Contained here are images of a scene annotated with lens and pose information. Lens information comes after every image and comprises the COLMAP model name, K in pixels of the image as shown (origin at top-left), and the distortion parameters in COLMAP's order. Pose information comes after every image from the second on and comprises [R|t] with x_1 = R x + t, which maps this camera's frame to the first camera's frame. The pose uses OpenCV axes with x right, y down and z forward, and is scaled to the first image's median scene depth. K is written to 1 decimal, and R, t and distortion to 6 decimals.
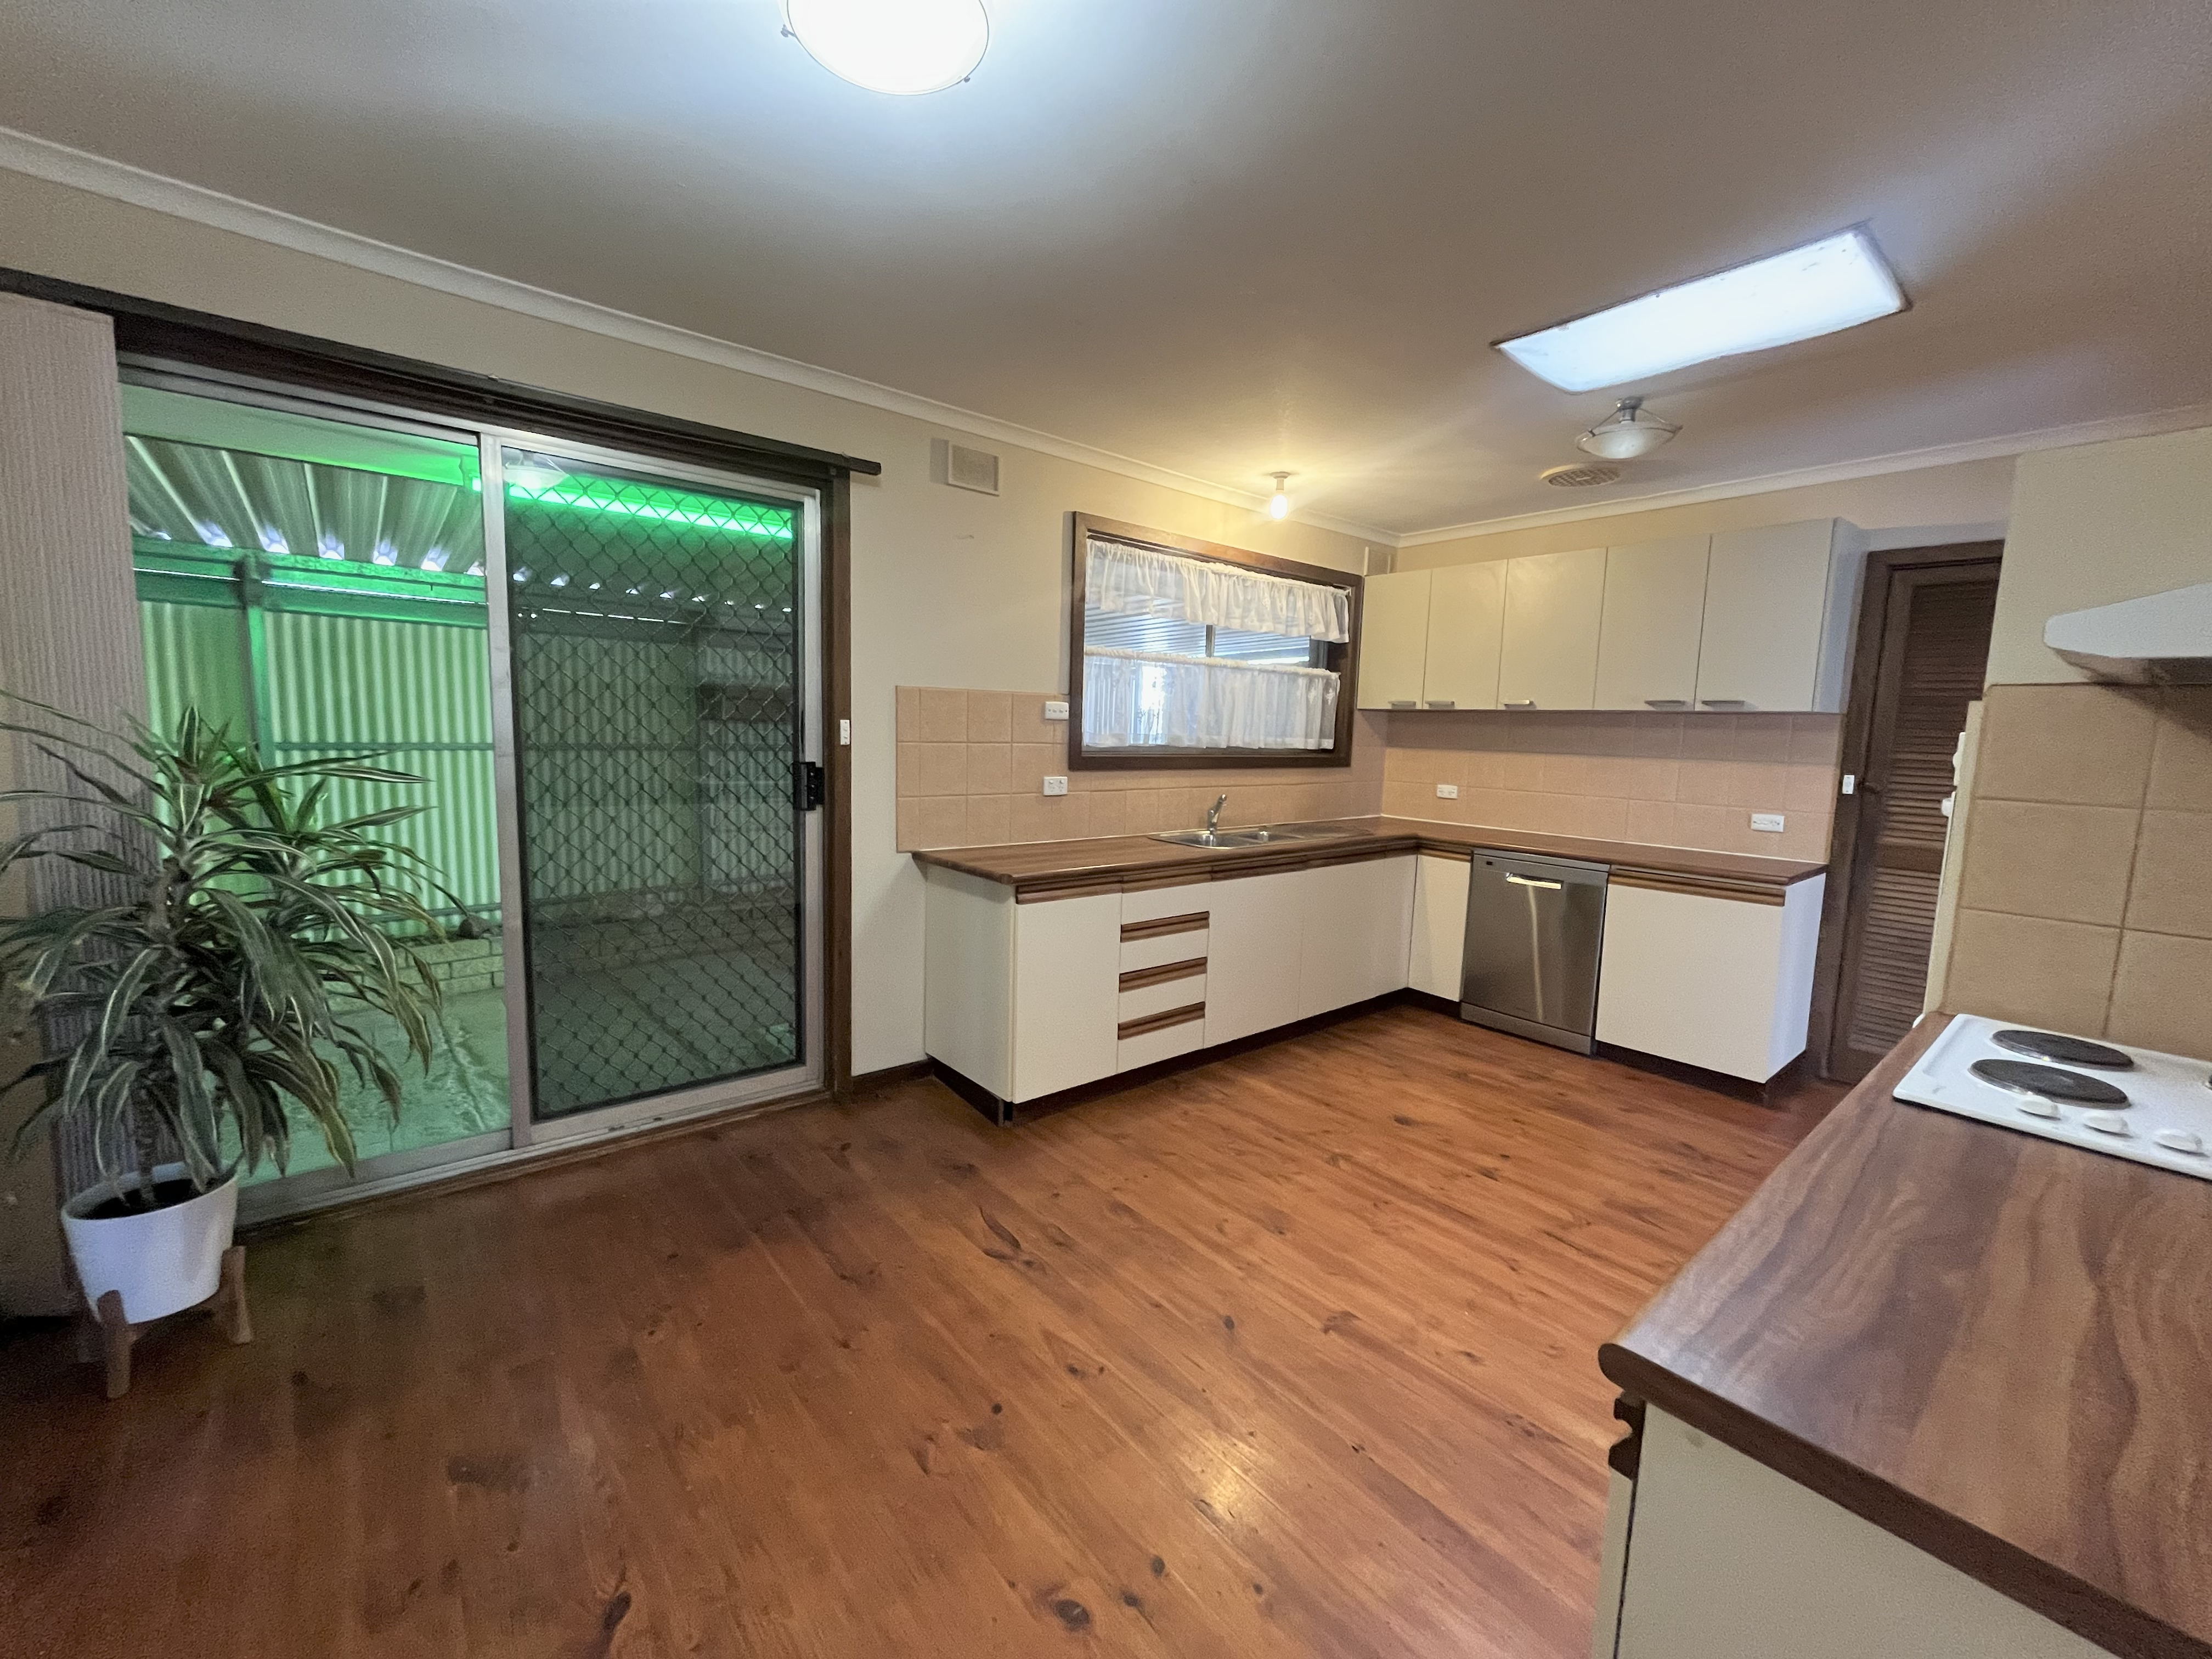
lens RADIAL K [[885.1, 0, 1106.0], [0, 885.1, 829.5], [0, 0, 1]] dist [0.000237, -0.000096]
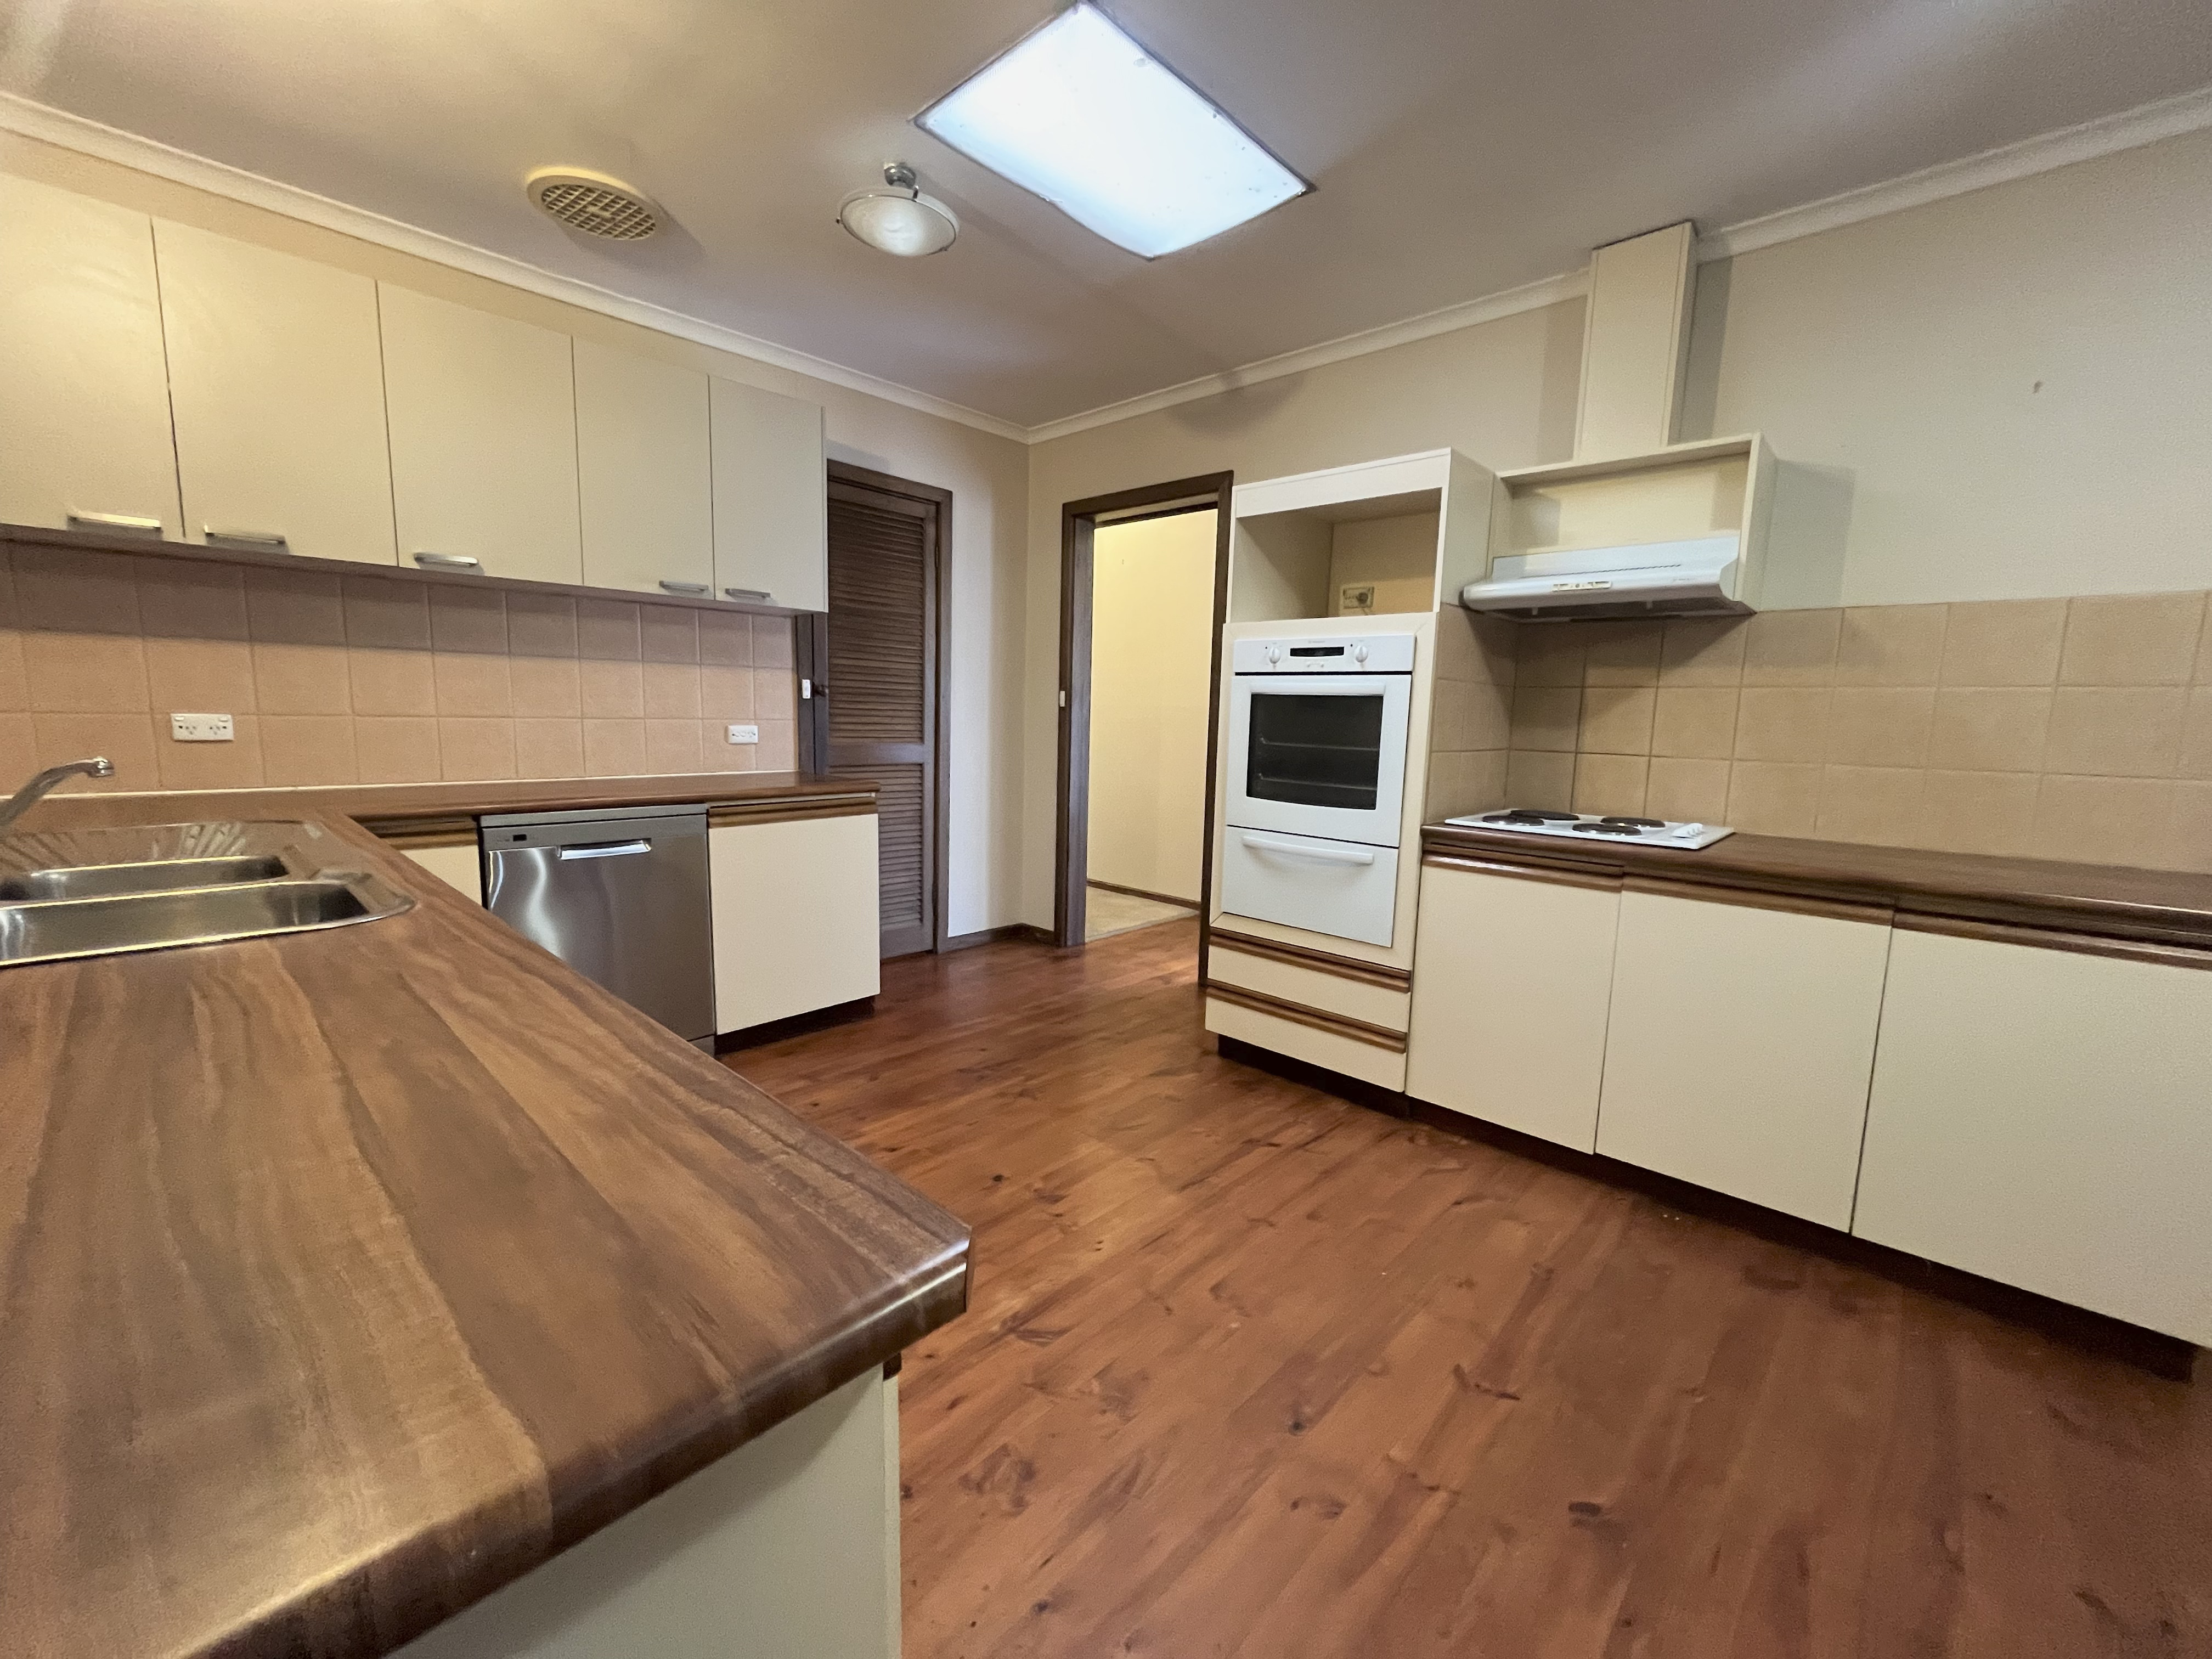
lens RADIAL K [[885.1, 0, 1106.0], [0, 885.1, 829.5], [0, 0, 1]] dist [0.000237, -0.000096]
pose [[-0.116323, -0.166975, 0.979075, -0.209443], [0.086492, 0.980319, 0.177463, -0.042549], [-0.989438, 0.105325, -0.099592, 0.766978]]
